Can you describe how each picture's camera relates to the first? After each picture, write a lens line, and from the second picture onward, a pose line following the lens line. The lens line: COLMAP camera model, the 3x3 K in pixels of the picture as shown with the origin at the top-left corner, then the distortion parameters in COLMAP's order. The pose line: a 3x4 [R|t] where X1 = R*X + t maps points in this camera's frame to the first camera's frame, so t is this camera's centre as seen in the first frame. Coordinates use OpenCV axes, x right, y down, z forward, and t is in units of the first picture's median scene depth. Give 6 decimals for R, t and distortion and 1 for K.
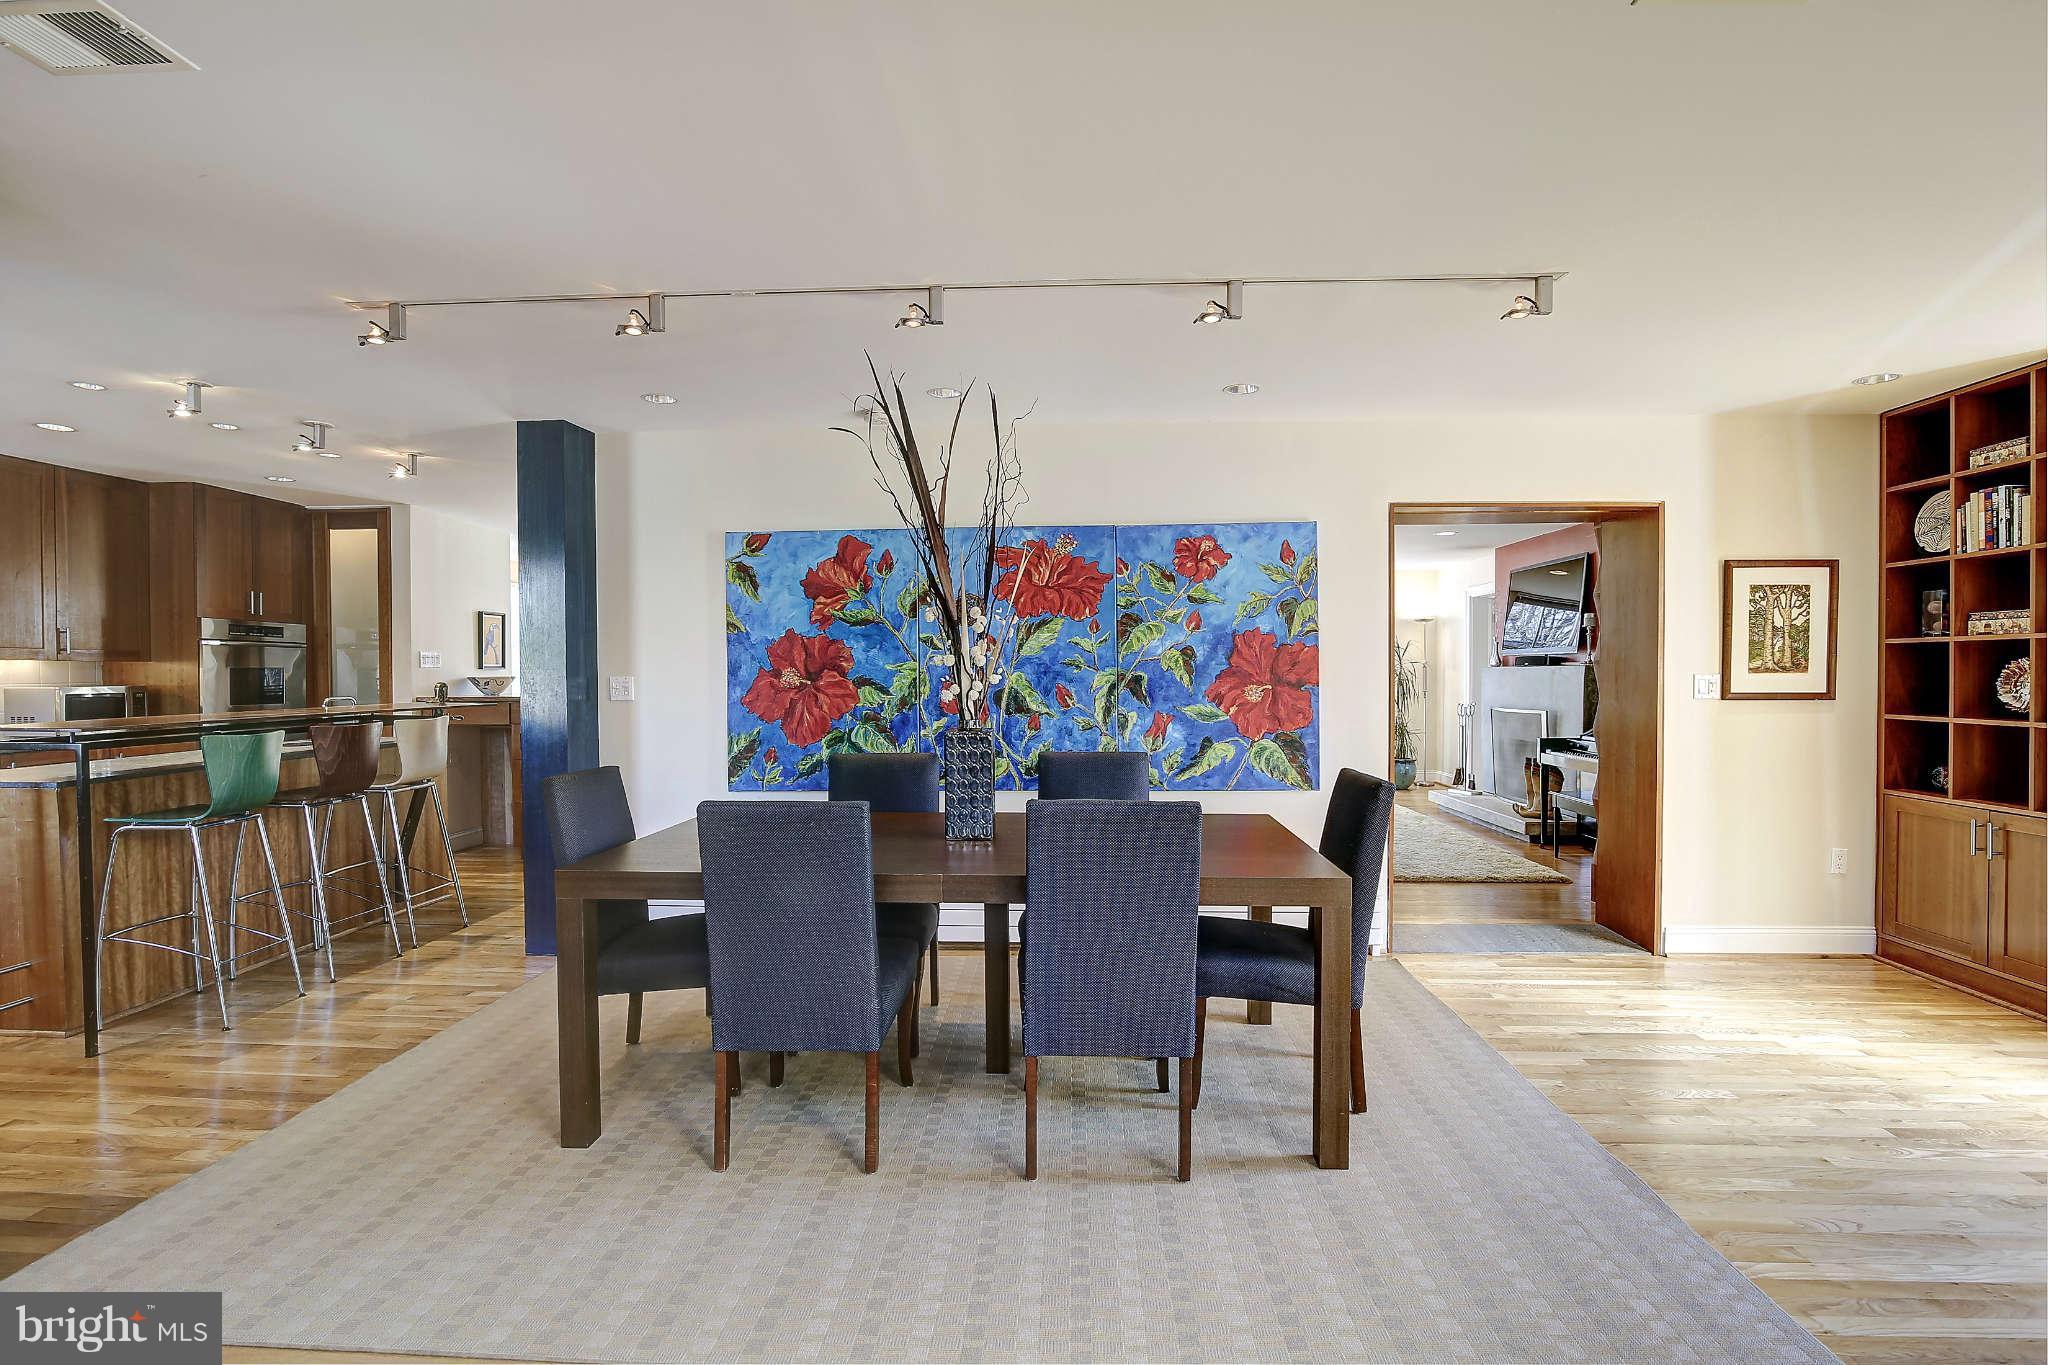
lens RADIAL K [[929.1, 0, 1029.4], [0, 929.1, 670.5], [0, 0, 1]] dist [-0.016350, -0.000244]
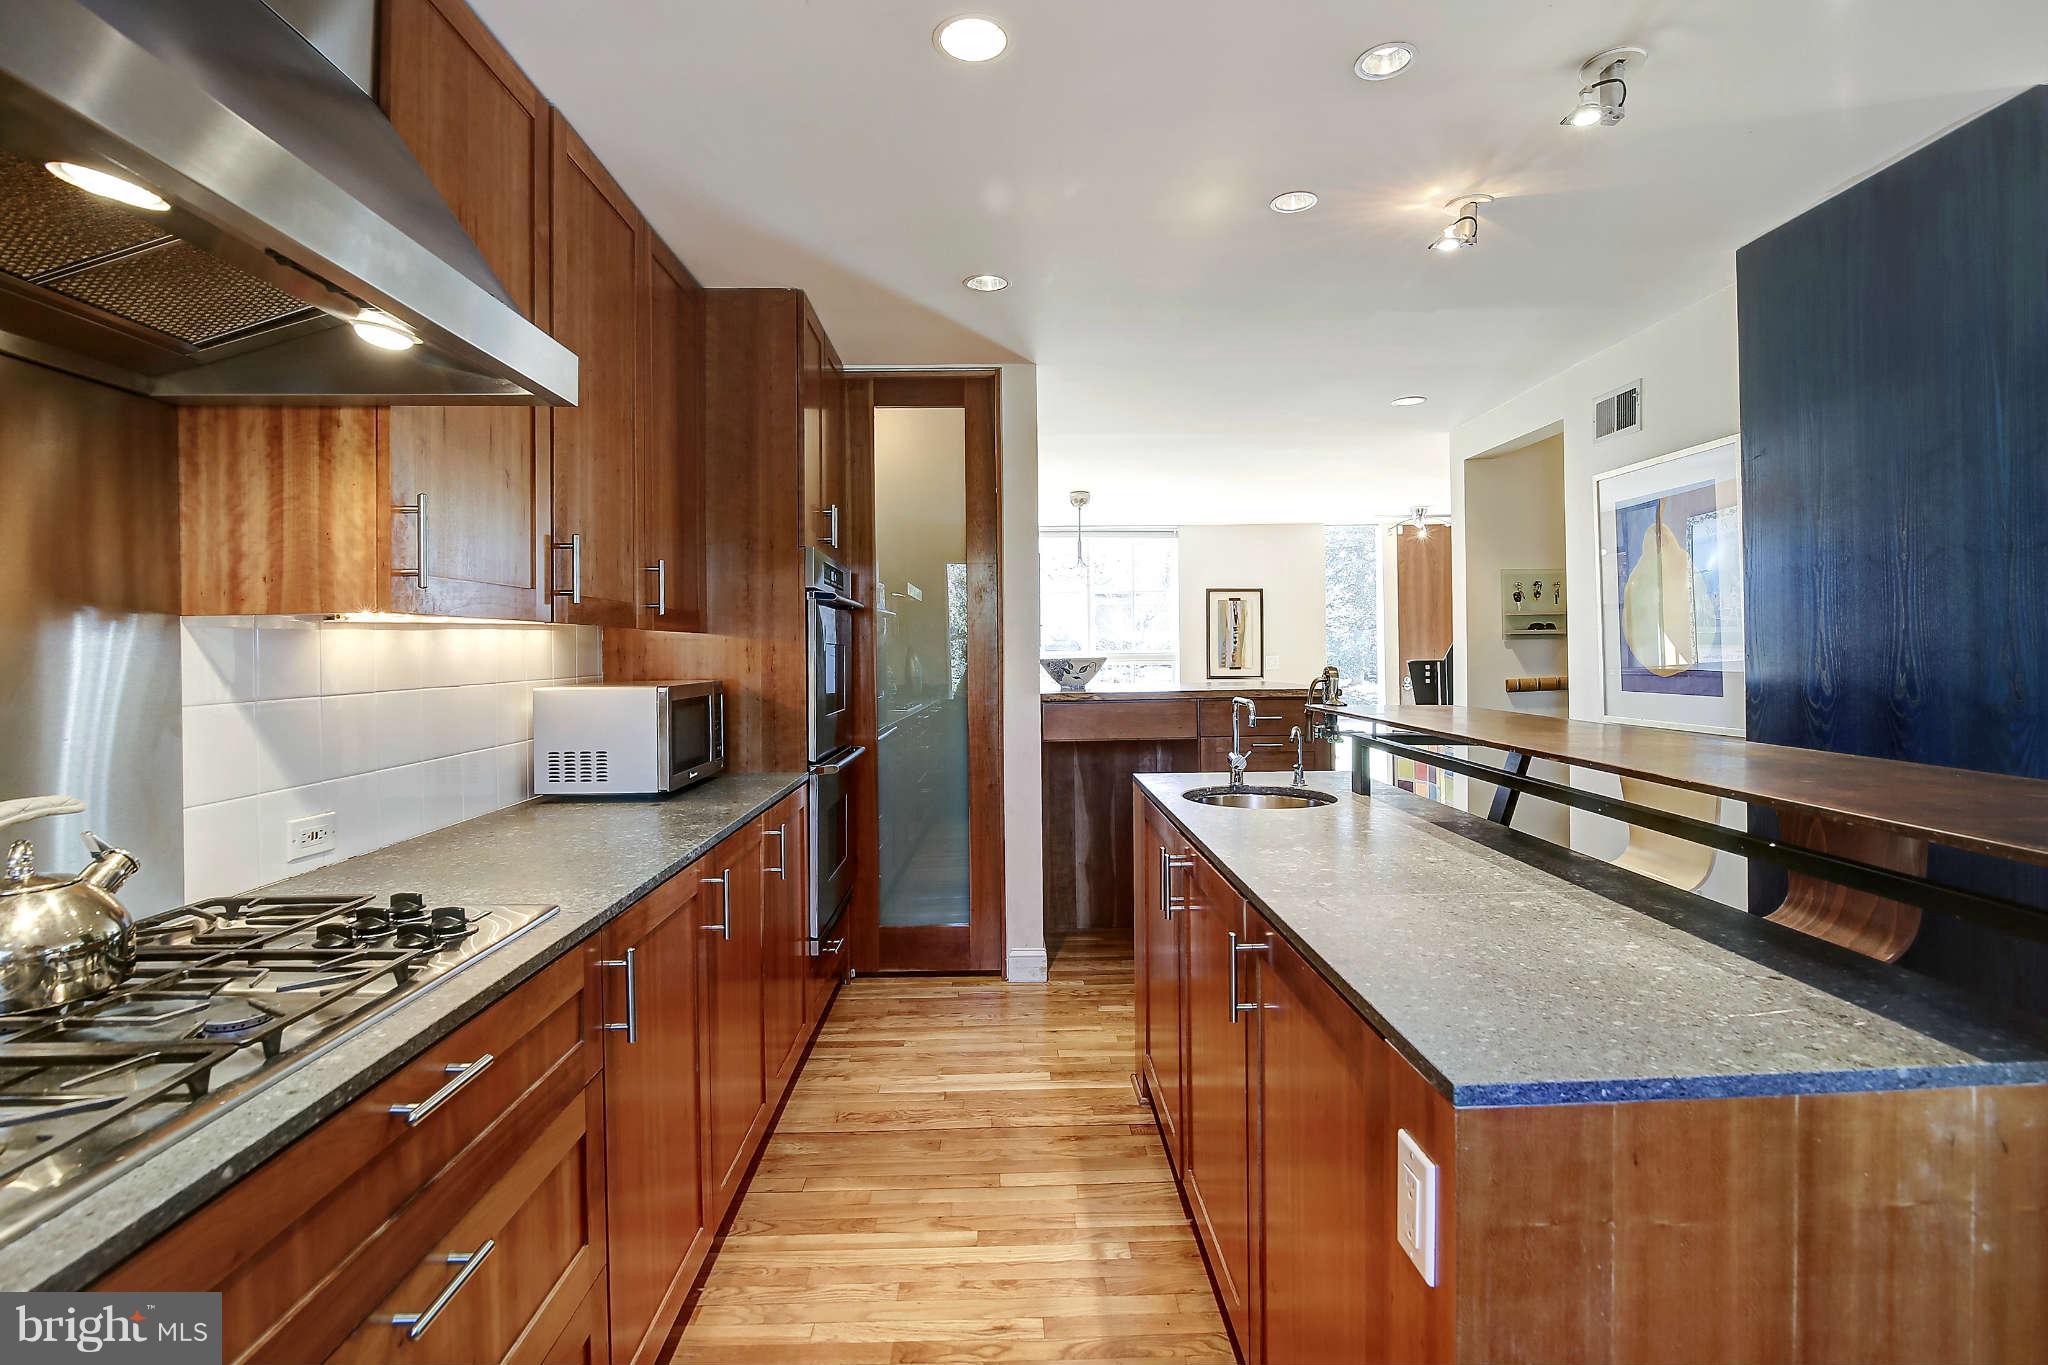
lens RADIAL K [[973.2, 0, 1017.8], [0, 973.2, 655.8], [0, 0, 1]] dist [-0.009836, -0.000825]
pose [[0.997746, -0.006420, 0.066789, -0.820973], [0.005966, 0.999958, 0.006993, -0.000100], [-0.066831, -0.006579, 0.997743, 0.435995]]
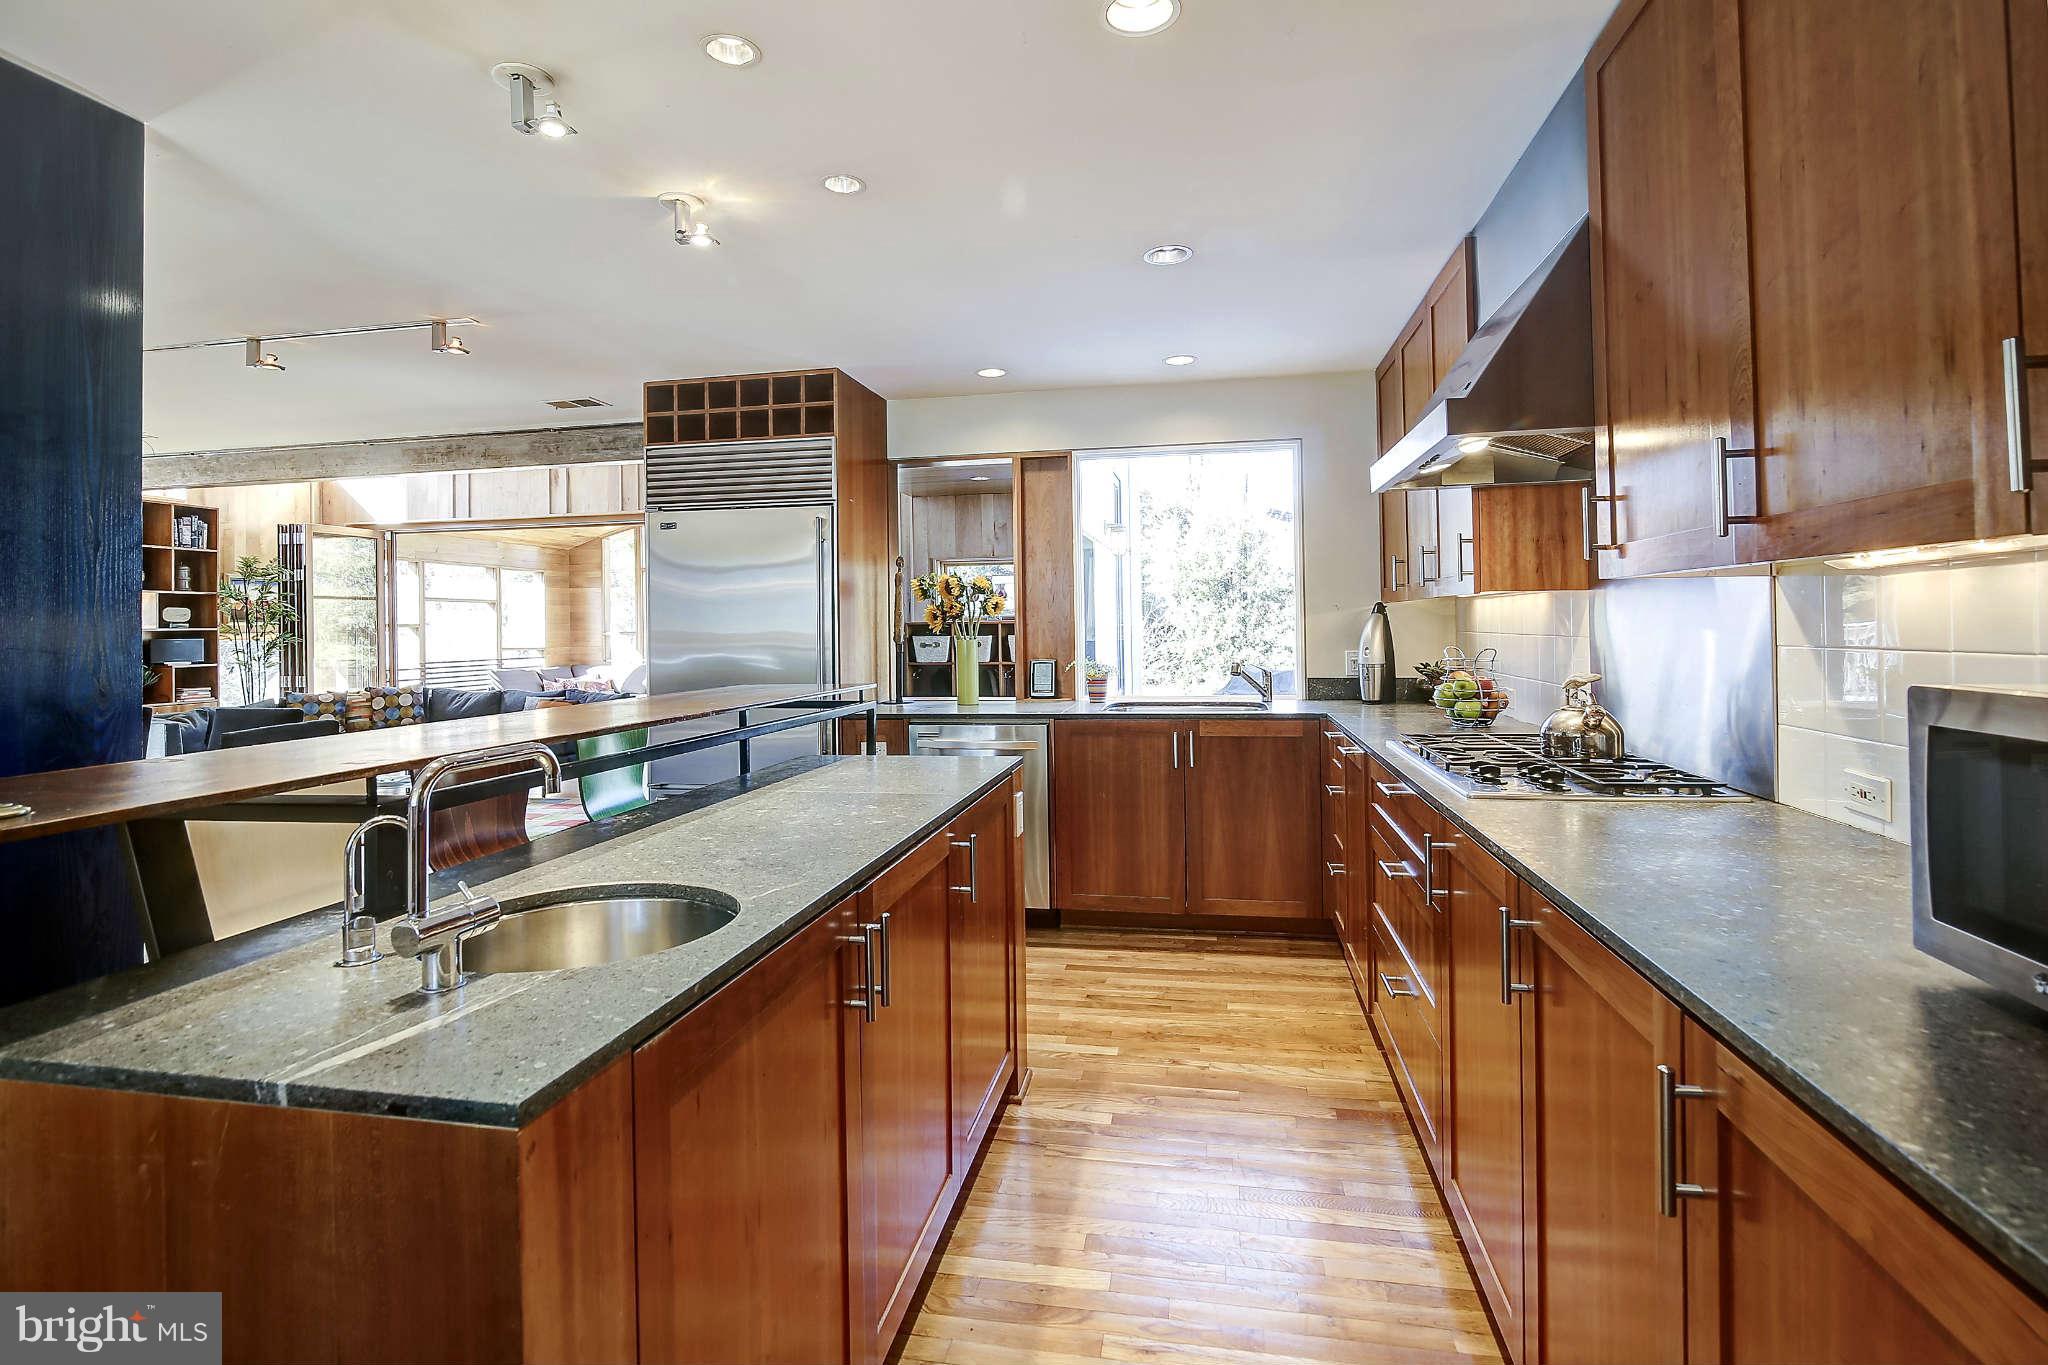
lens RADIAL K [[965.0, 0, 1020.9], [0, 965.0, 627.3], [0, 0, 1]] dist [-0.011745, -0.000181]
pose [[-0.989857, 0.024096, 0.140007, -0.813258], [0.024387, 0.999703, 0.000367, 0.001267], [-0.139957, 0.003778, -0.990150, 1.091829]]
